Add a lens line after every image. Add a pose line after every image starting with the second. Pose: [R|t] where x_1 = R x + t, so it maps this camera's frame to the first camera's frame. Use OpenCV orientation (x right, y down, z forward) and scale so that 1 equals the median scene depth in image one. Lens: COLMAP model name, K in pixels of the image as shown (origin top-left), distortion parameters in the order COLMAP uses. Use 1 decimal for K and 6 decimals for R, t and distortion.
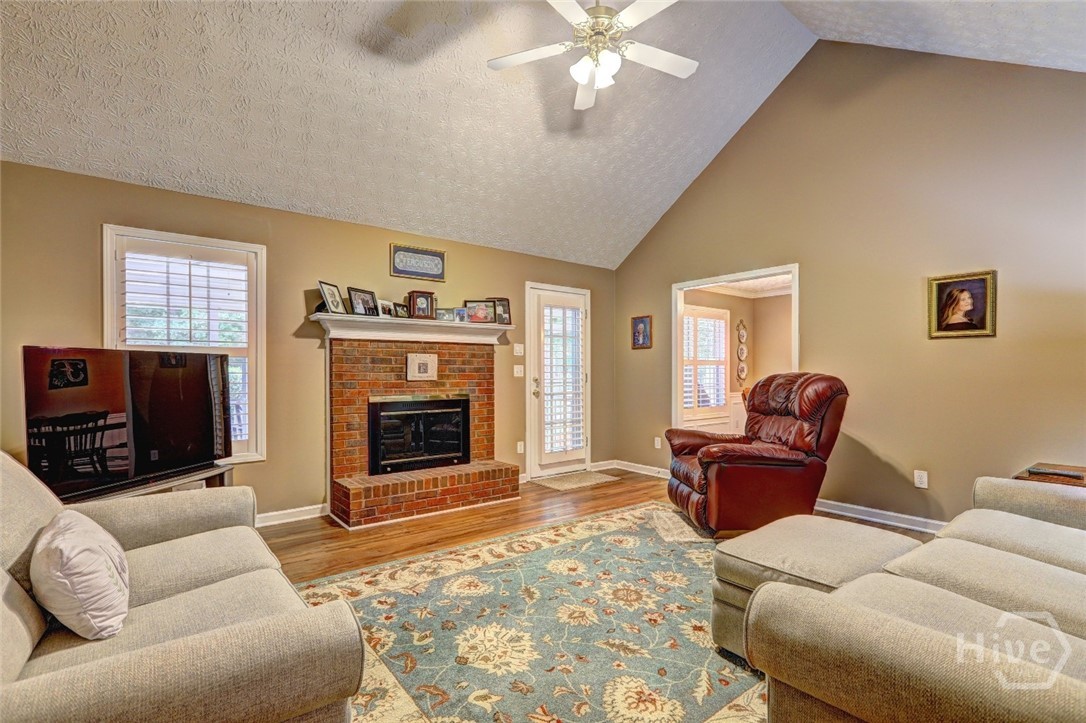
lens RADIAL K [[509.5, 0, 539.3], [0, 509.5, 371.1], [0, 0, 1]] dist [-0.000010, 0.000411]
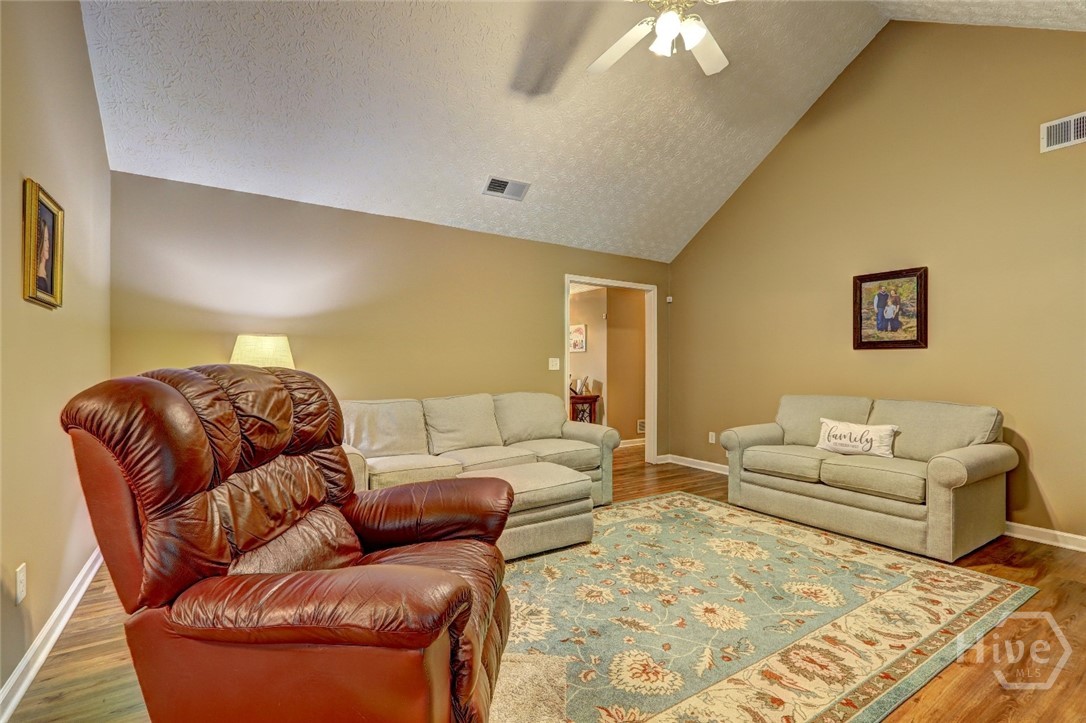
lens RADIAL K [[484.9, 0, 536.0], [0, 484.9, 364.9], [0, 0, 1]] dist [-0.002267, 0.001133]
pose [[-0.995492, -0.000483, 0.094848, 0.187481], [-0.000939, 0.999988, -0.004760, 0.002563], [-0.094844, -0.004827, -0.995480, 1.260413]]
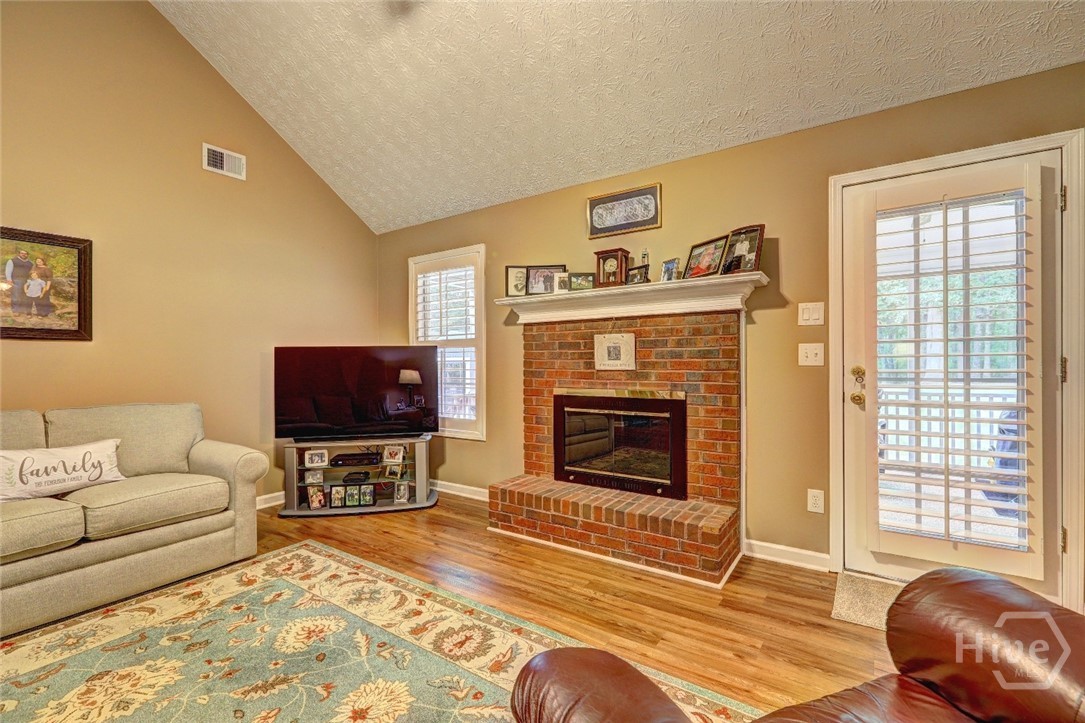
lens RADIAL K [[484.4, 0, 535.5], [0, 484.4, 364.9], [0, 0, 1]] dist [-0.002267, 0.001133]
pose [[0.290312, 0.006016, -0.956913, 0.439596], [0.011694, 0.999883, 0.009834, 0.002835], [0.956860, -0.014045, 0.290208, 0.727931]]
